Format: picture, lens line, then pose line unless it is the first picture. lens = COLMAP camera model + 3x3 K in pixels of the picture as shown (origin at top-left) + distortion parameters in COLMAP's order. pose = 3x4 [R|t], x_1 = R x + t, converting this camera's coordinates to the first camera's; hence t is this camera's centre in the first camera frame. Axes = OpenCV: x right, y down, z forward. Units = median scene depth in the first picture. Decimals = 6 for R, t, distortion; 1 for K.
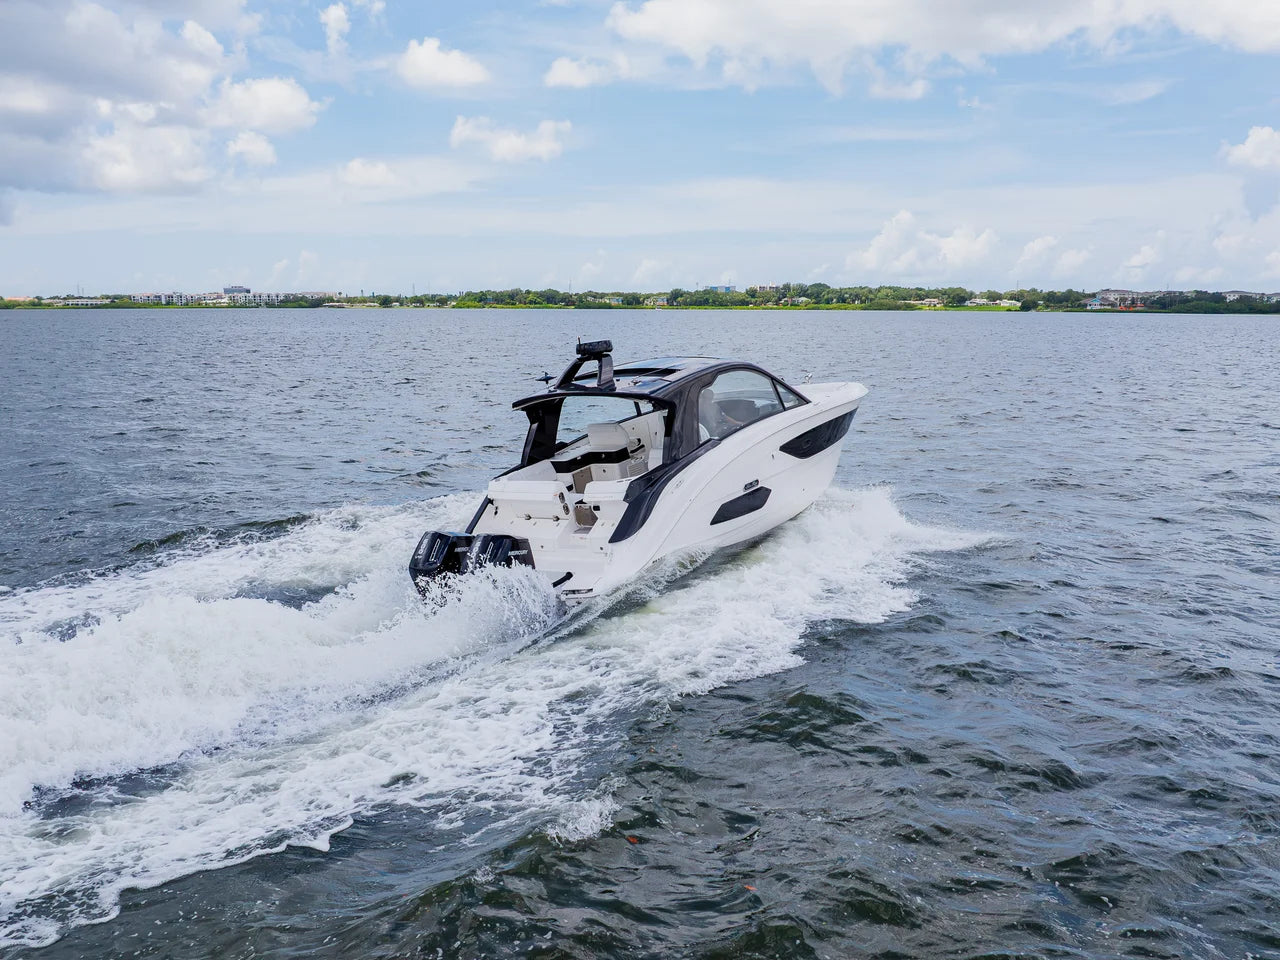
lens RADIAL K [[1004.9, 0, 640.0], [0, 1004.9, 480.0], [0, 0, 1]] dist [0.006362, 0.007746]
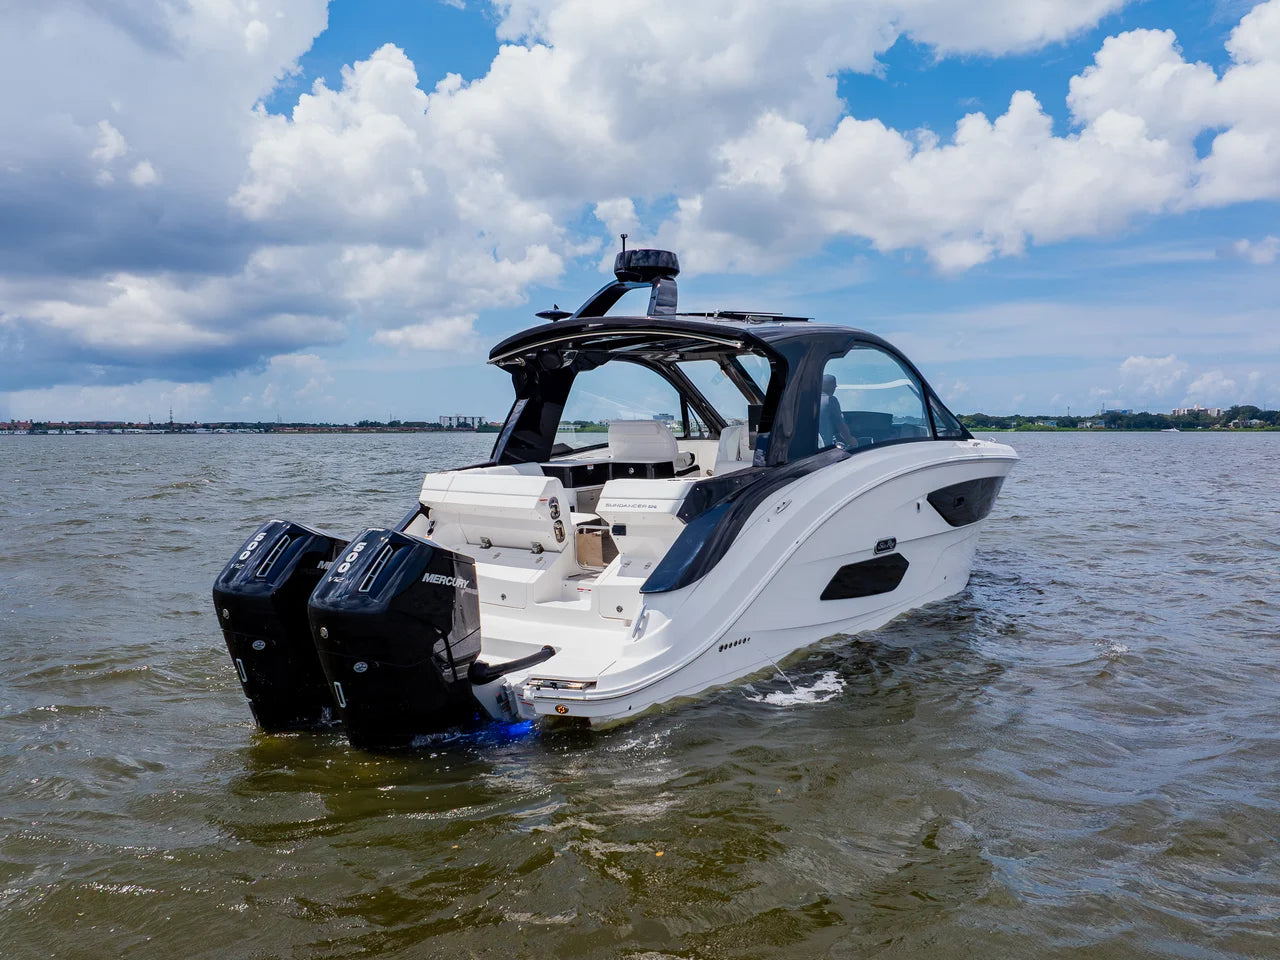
lens RADIAL K [[1000.5, 0, 640.0], [0, 1000.5, 480.0], [0, 0, 1]] dist [-0.041055, -0.001293]
pose [[0.991766, 0.128056, 0.000956, -0.033766], [-0.126764, 0.982766, -0.134543, 0.064700], [-0.018169, 0.133314, 0.990907, 0.454001]]
